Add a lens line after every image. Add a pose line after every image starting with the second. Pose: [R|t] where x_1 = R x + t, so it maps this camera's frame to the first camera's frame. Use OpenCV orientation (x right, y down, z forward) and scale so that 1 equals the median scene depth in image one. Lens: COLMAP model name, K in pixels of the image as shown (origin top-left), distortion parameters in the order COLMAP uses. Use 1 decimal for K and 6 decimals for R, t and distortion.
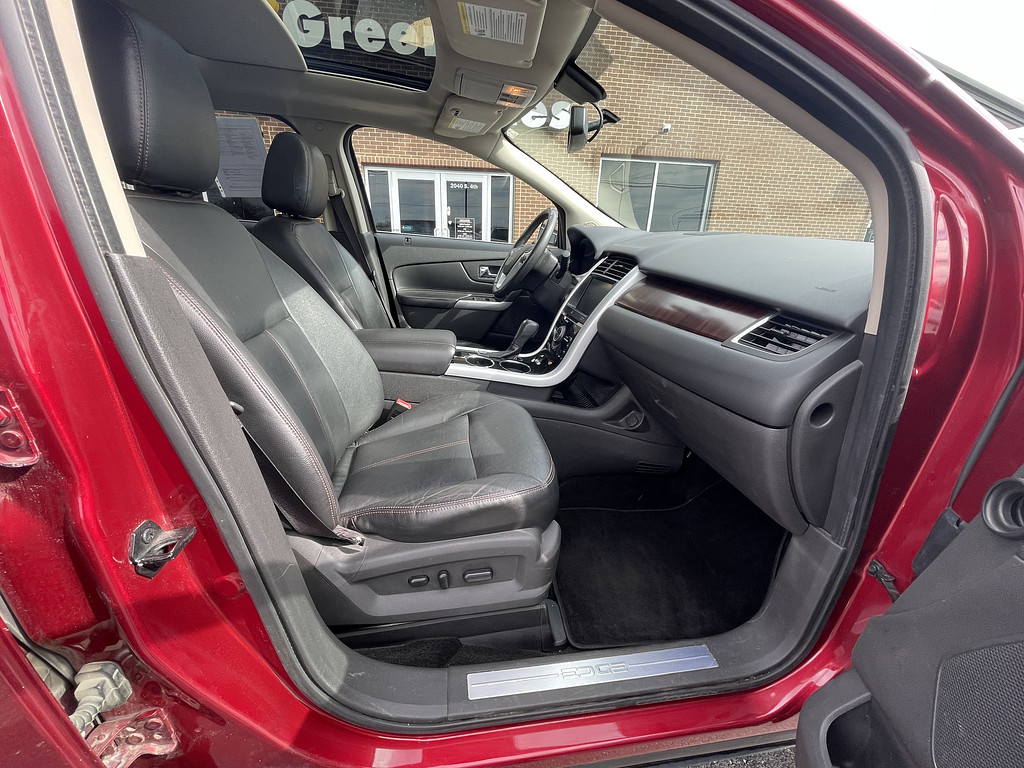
lens RADIAL K [[412.4, 0, 511.3], [0, 412.4, 384.6], [0, 0, 1]] dist [-0.006631, 0.001398]
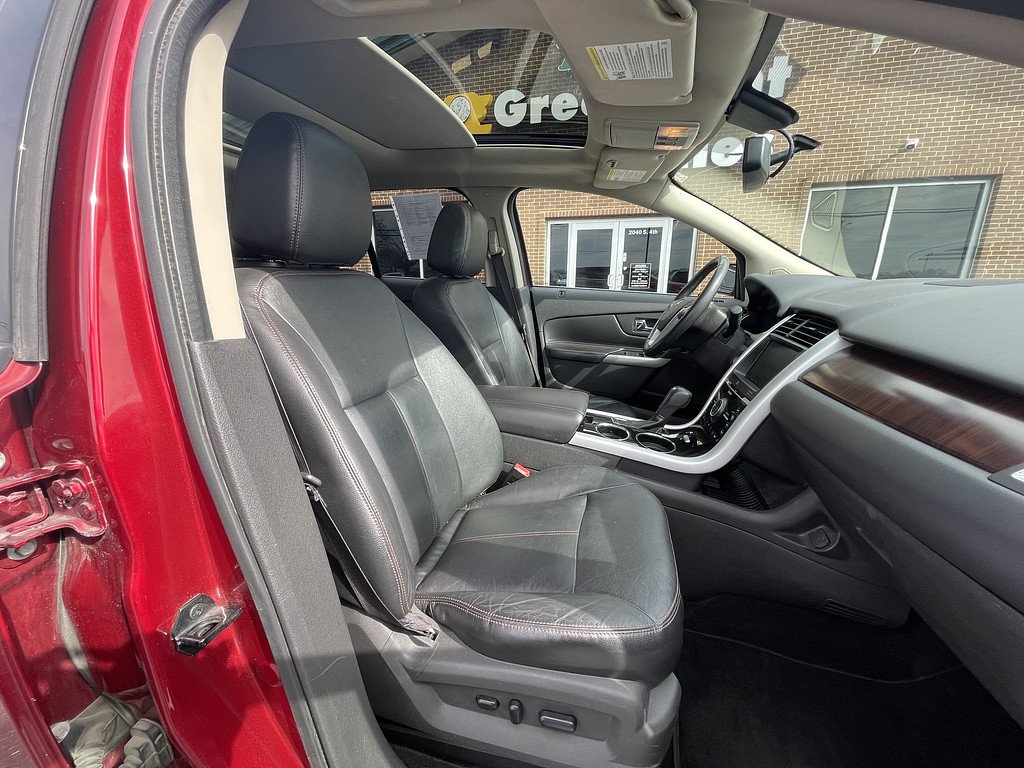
lens RADIAL K [[412.4, 0, 508.3], [0, 412.4, 386.4], [0, 0, 1]] dist [-0.006631, 0.001398]
pose [[0.915805, 0.073458, -0.394848, 0.057162], [-0.110952, 0.991145, -0.072947, -0.062159], [0.385993, 0.110615, 0.915846, 0.101652]]
